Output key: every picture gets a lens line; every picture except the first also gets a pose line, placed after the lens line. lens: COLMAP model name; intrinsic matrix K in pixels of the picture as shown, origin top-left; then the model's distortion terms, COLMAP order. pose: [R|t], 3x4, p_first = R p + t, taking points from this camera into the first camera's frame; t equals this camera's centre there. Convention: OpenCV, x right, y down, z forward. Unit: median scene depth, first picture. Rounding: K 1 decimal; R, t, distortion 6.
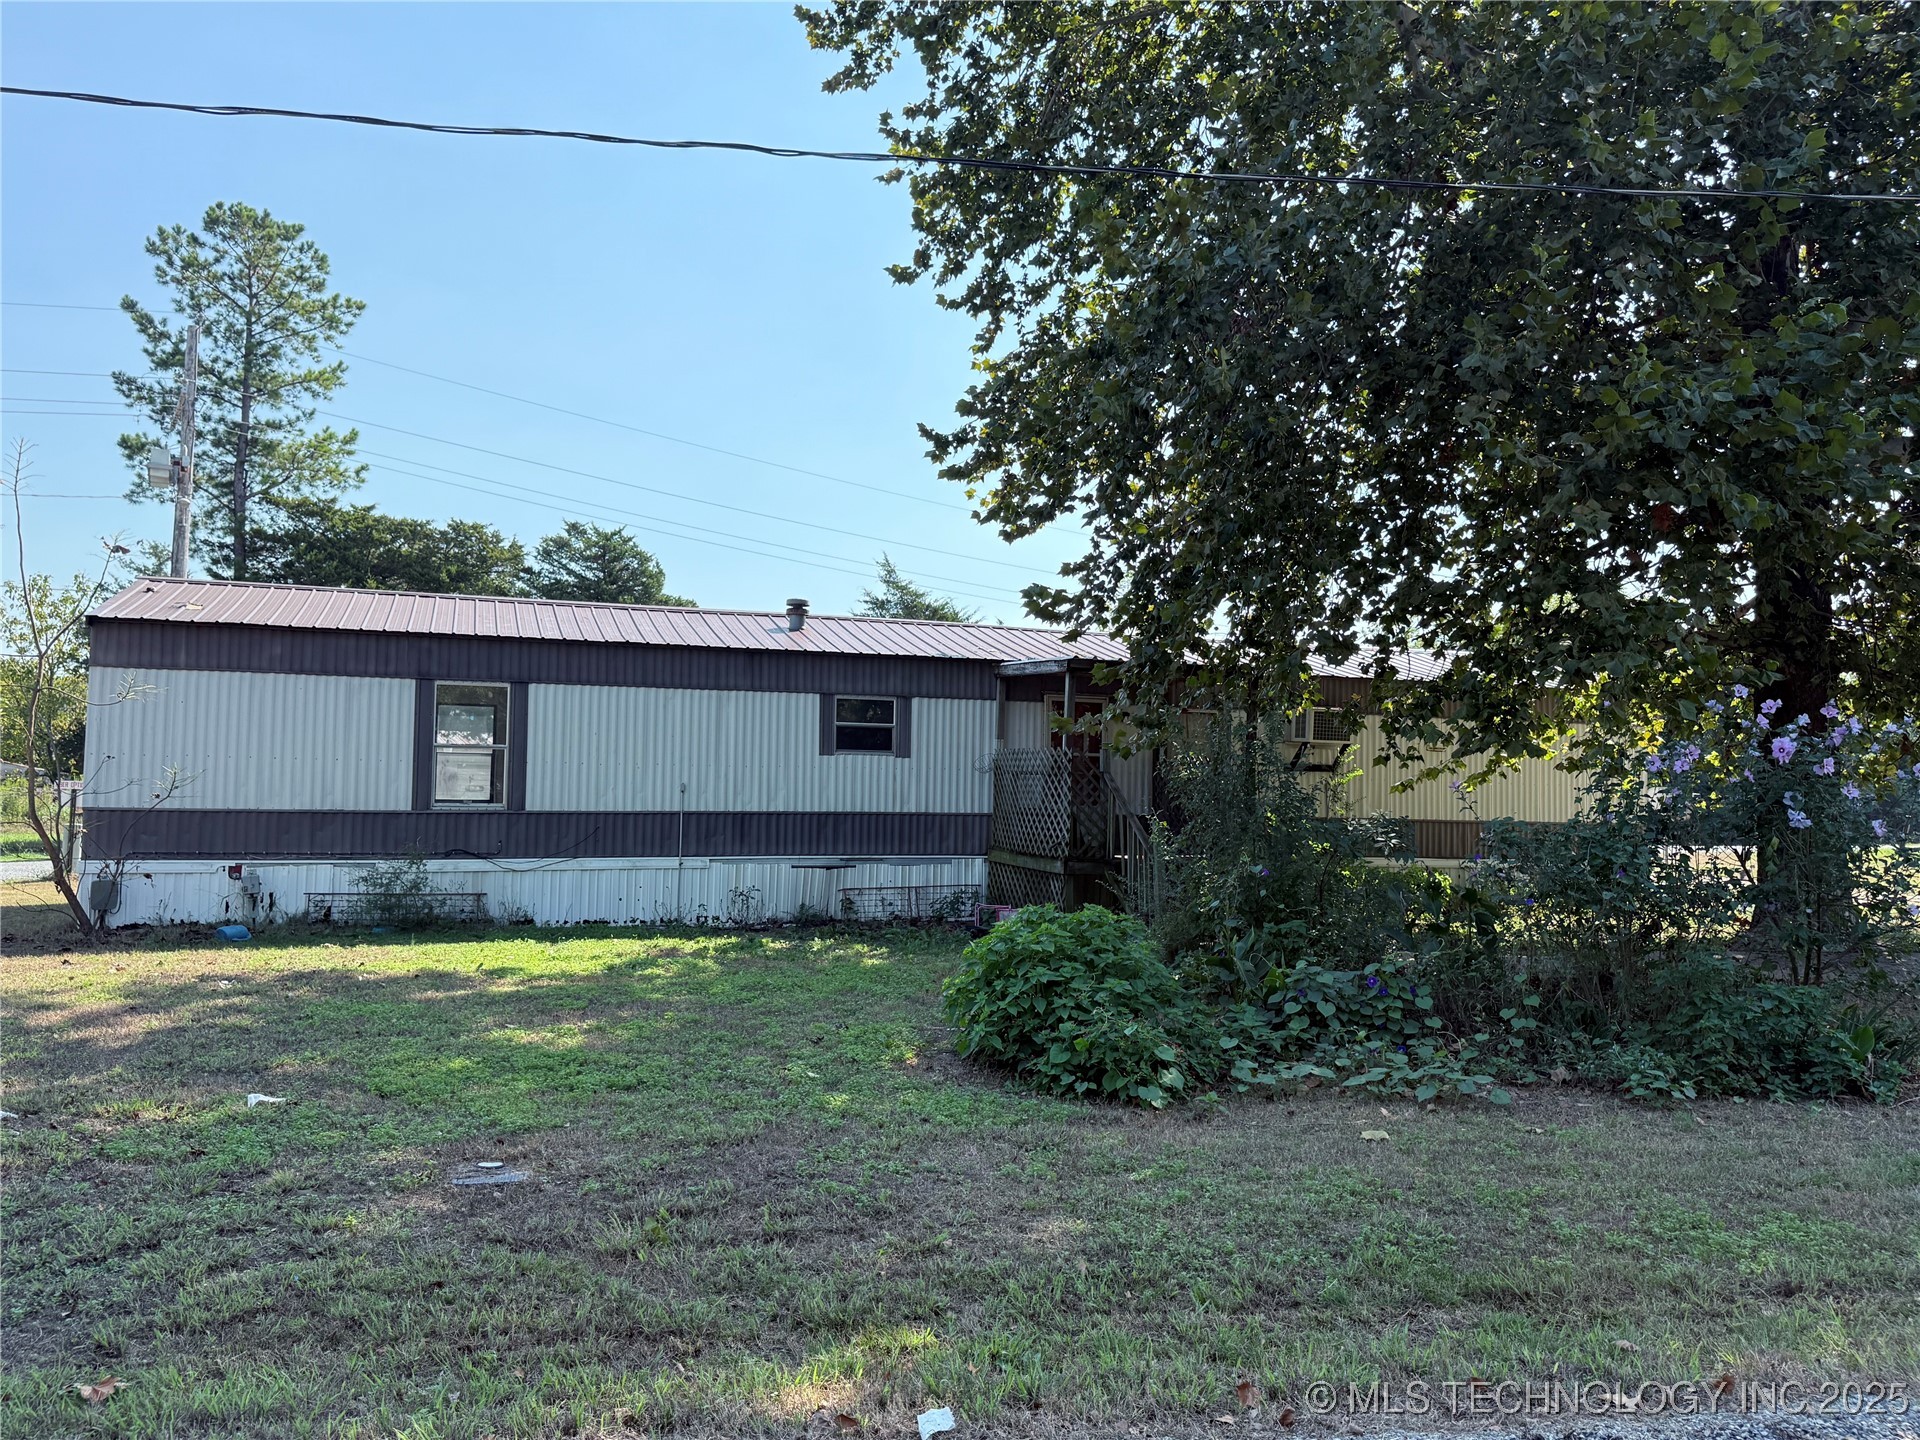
lens RADIAL K [[1470.1, 0, 978.4], [0, 1470.1, 708.6], [0, 0, 1]] dist [0.051857, -0.060424]
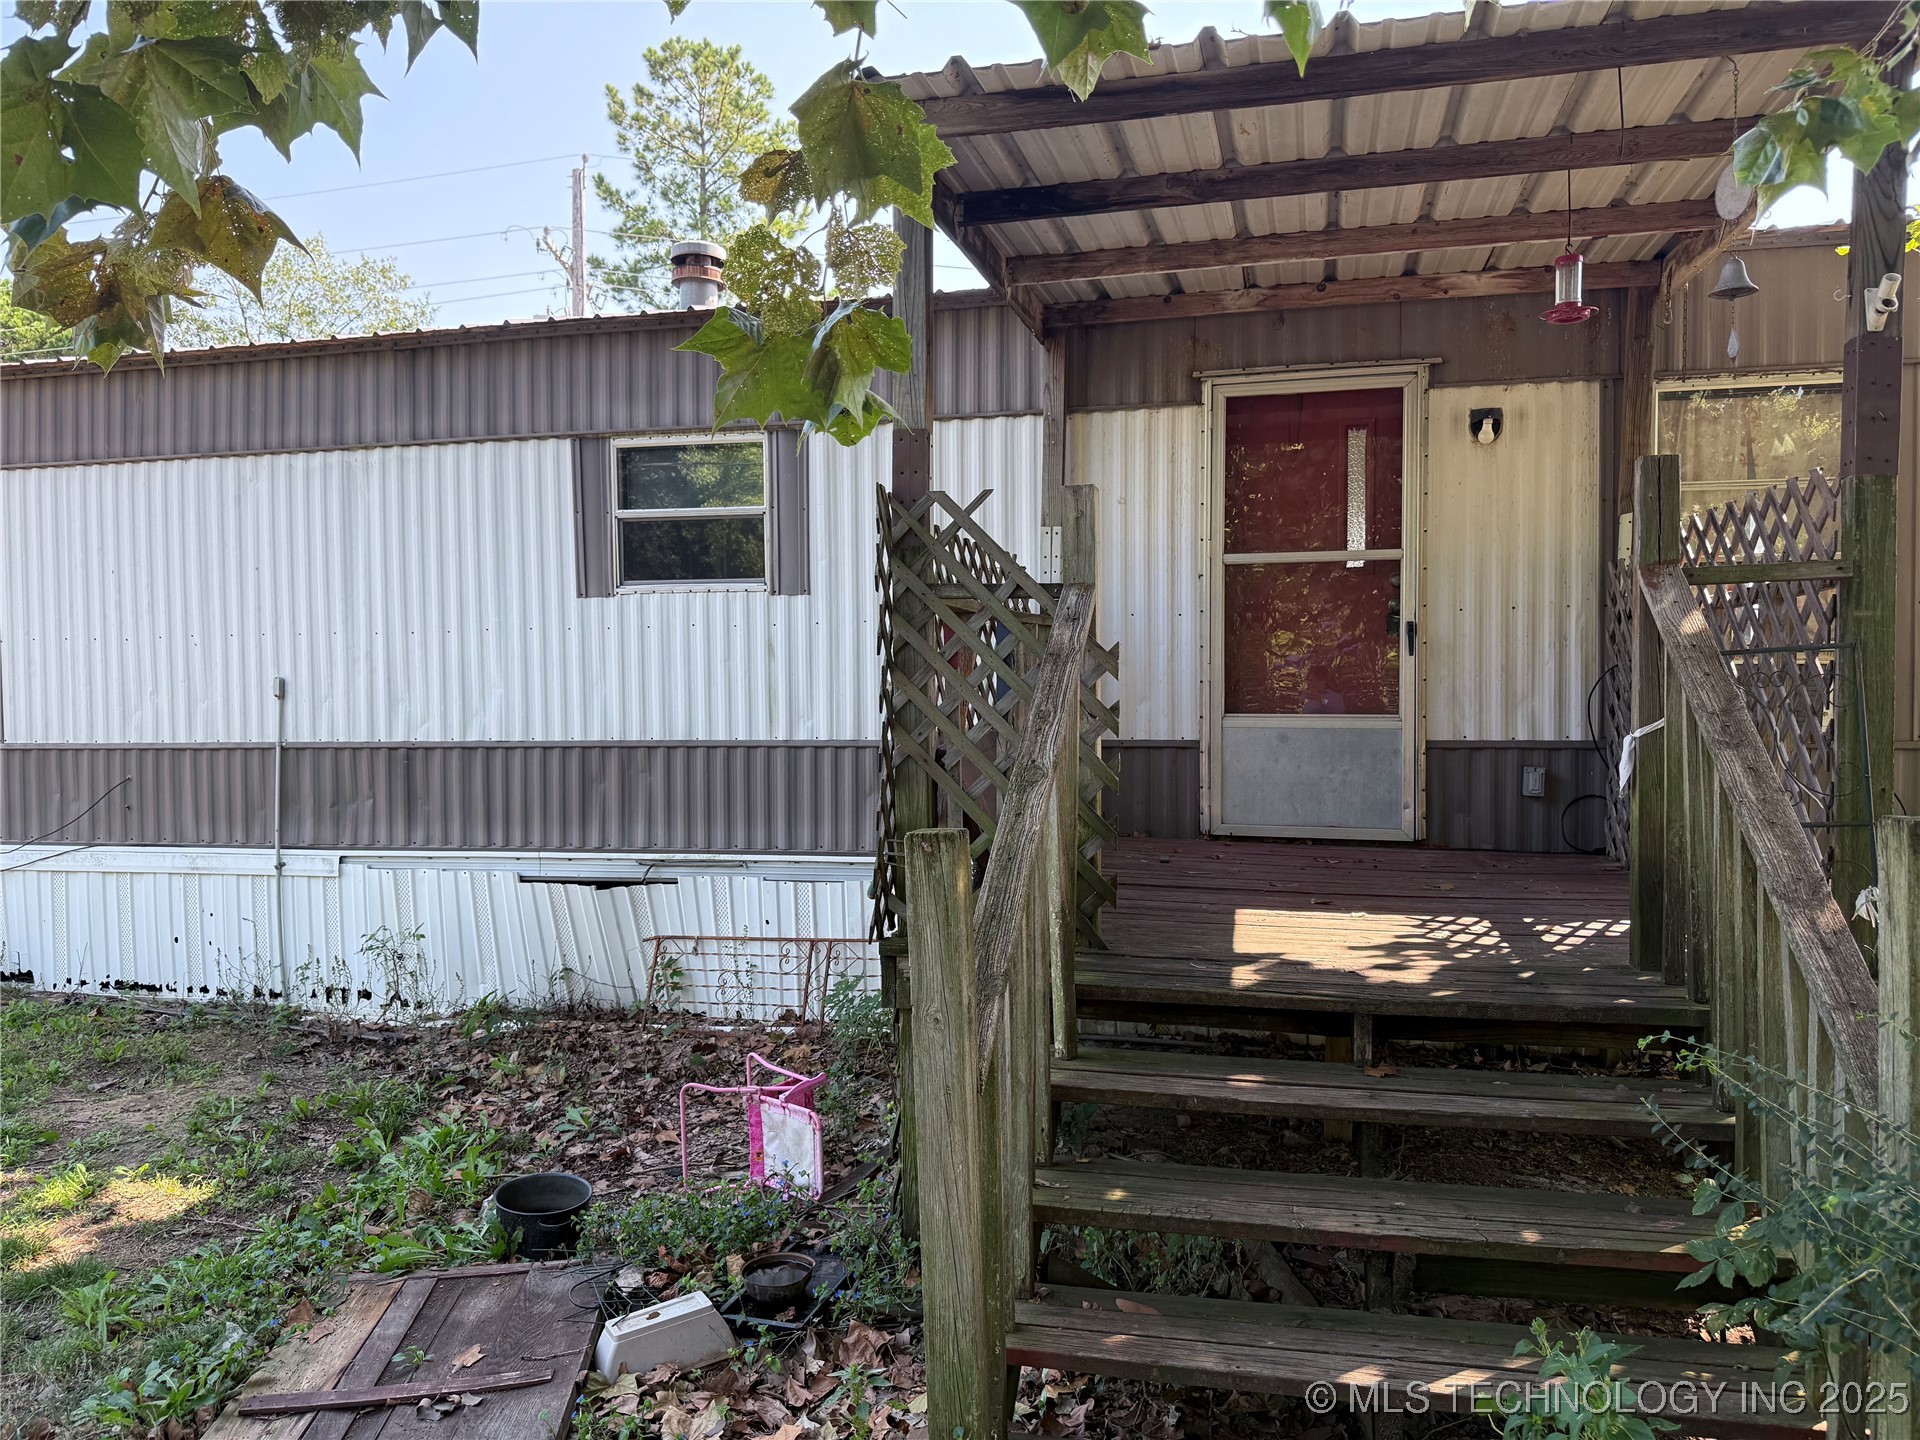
lens RADIAL K [[1359.5, 0, 964.7], [0, 1359.5, 729.2], [0, 0, 1]] dist [0.079730, -0.095502]
pose [[0.836180, -0.007577, -0.548403, 0.182117], [0.052029, 0.996491, 0.065562, 0.049111], [0.545982, -0.083355, 0.833640, 0.766009]]
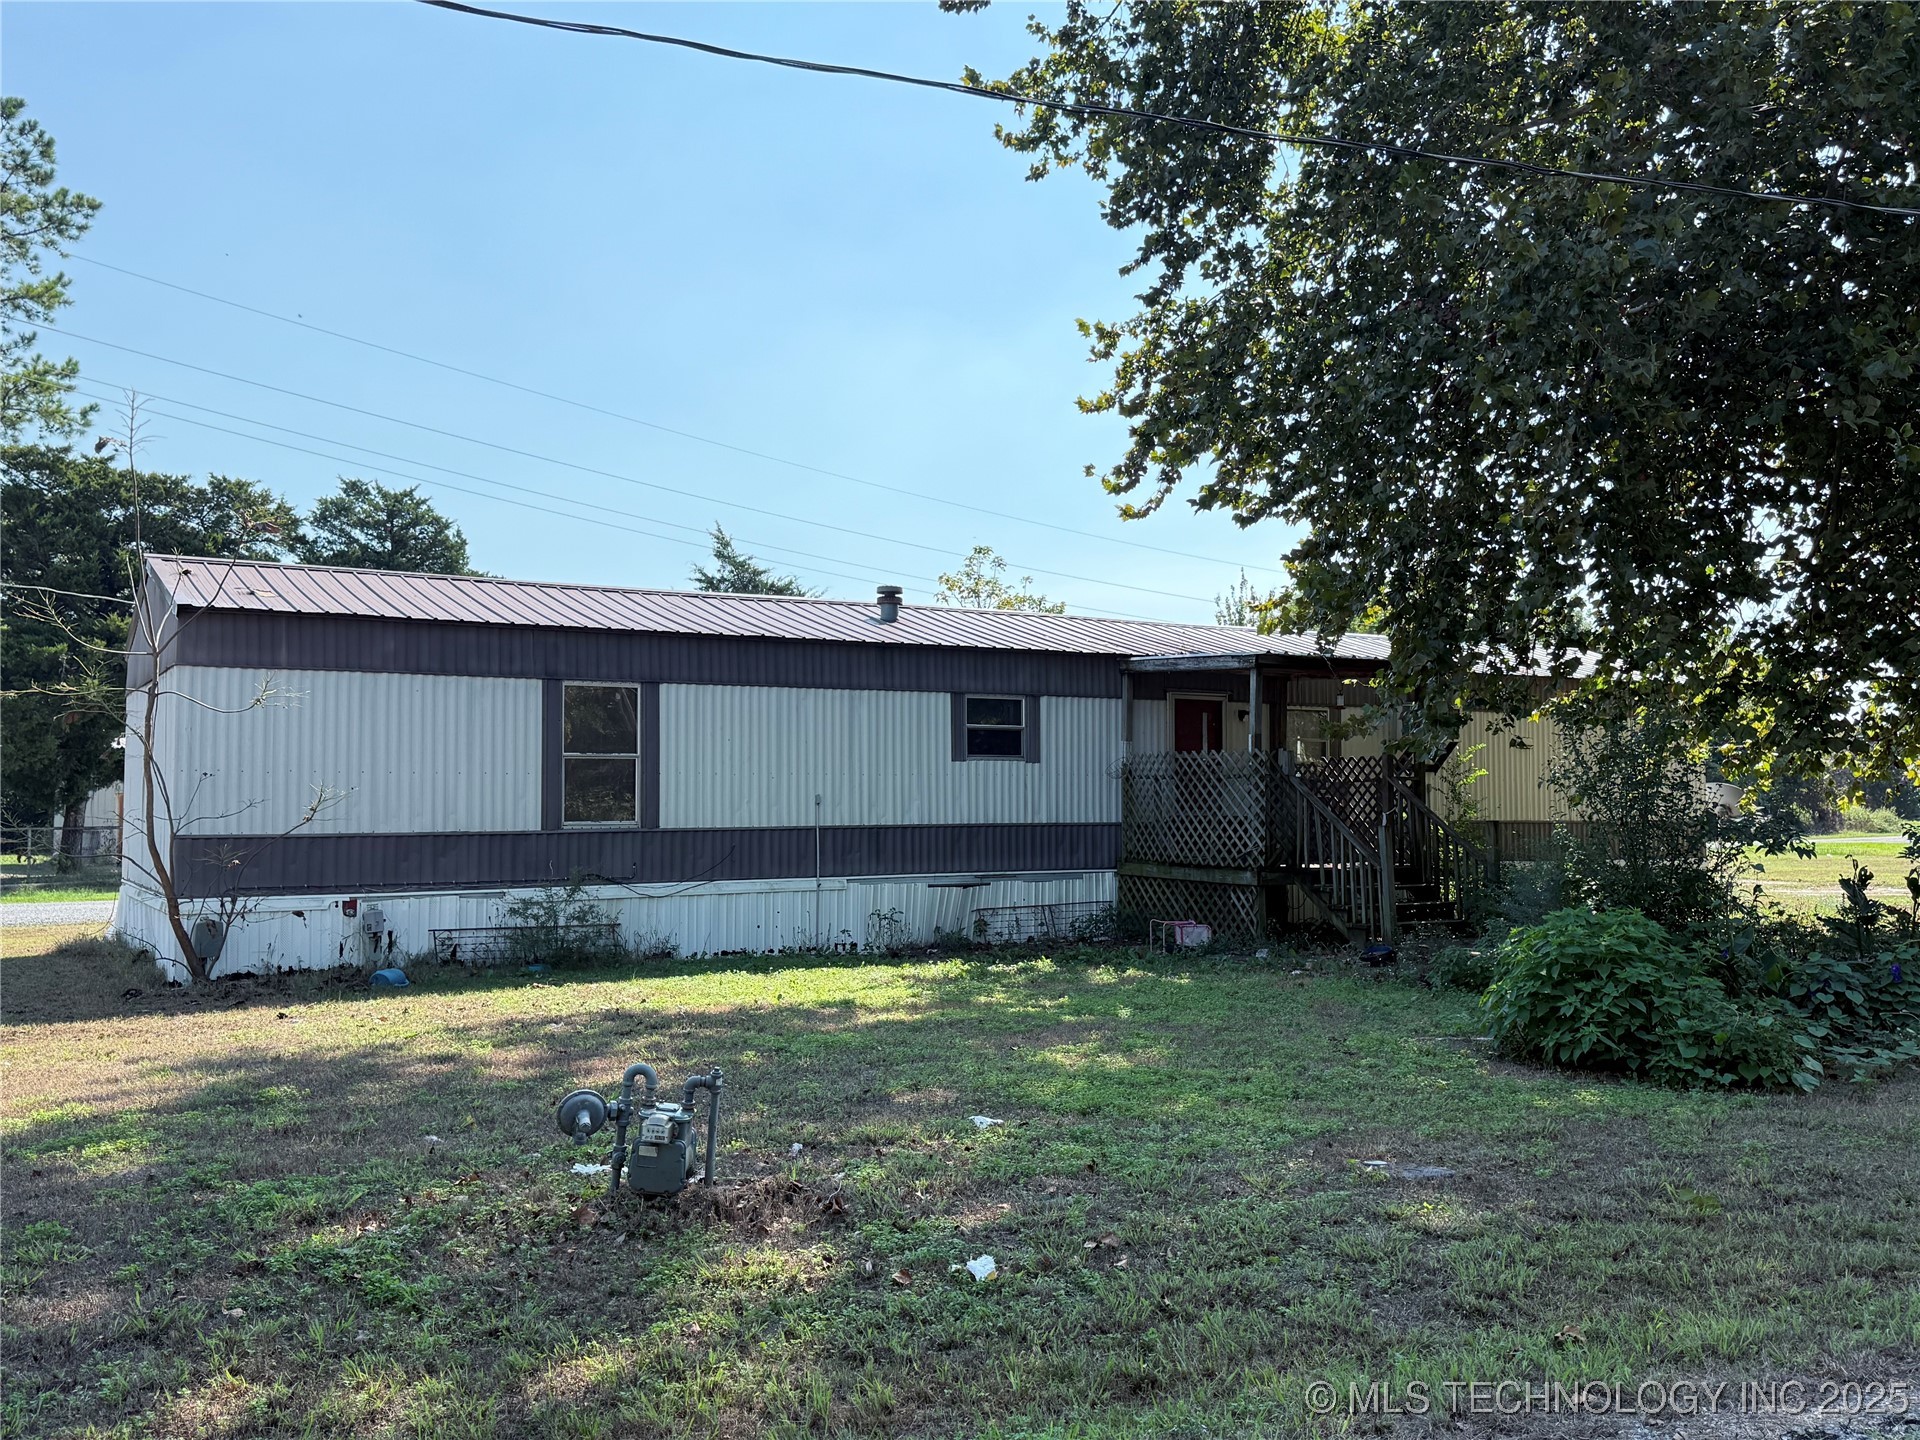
lens RADIAL K [[1755.8, 0, 946.6], [0, 1755.8, 717.4], [0, 0, 1]] dist [0.101458, -0.178083]
pose [[0.981590, -0.008748, 0.190800, -0.323005], [0.007125, 0.999932, 0.009194, -0.005055], [-0.190867, -0.007666, 0.981586, -0.054143]]
